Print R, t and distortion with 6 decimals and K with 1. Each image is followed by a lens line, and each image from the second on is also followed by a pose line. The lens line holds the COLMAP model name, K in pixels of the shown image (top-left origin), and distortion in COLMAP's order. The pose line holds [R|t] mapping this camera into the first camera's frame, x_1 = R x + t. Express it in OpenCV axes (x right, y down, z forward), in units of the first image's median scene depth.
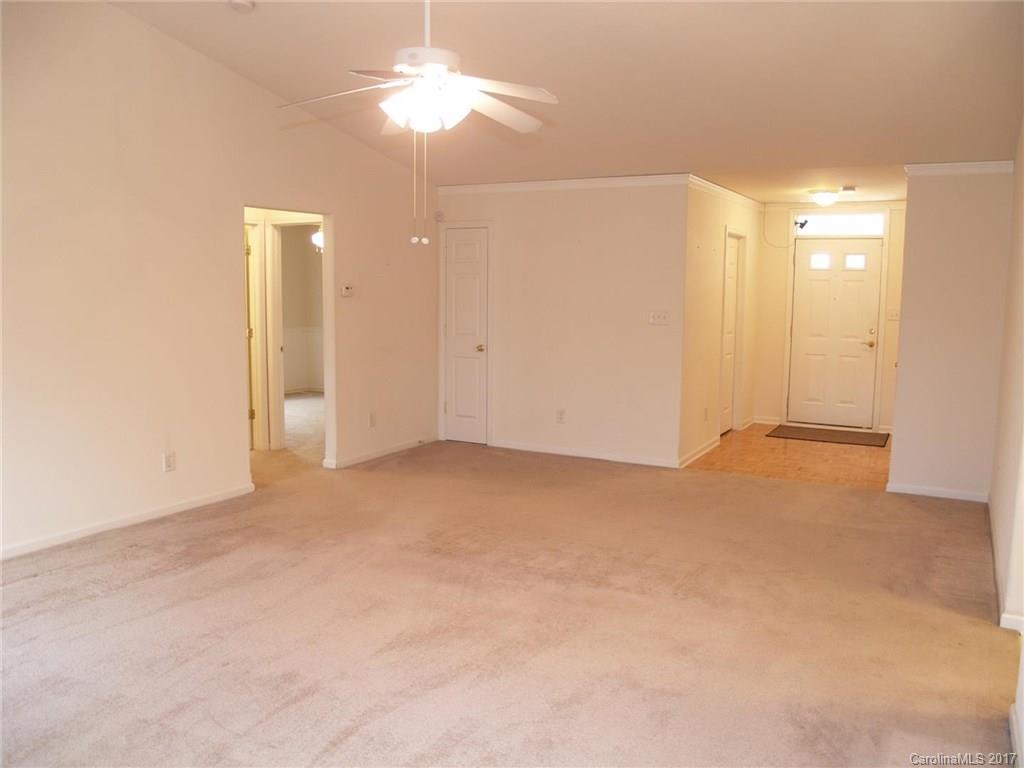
lens RADIAL K [[840.5, 0, 512.0], [0, 840.5, 384.0], [0, 0, 1]] dist [-0.122117, 0.077761]
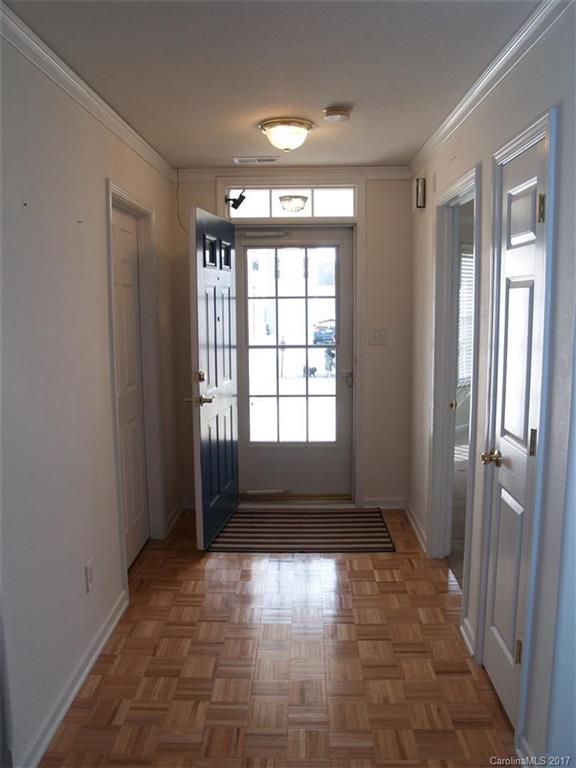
lens RADIAL K [[630.4, 0, 288.0], [0, 630.4, 384.0], [0, 0, 1]] dist [-0.122117, 0.077761]
pose [[0.888710, -0.075244, 0.452254, 0.197150], [0.067339, 0.997165, 0.033579, -0.082195], [-0.453498, 0.000612, 0.891257, 0.691698]]
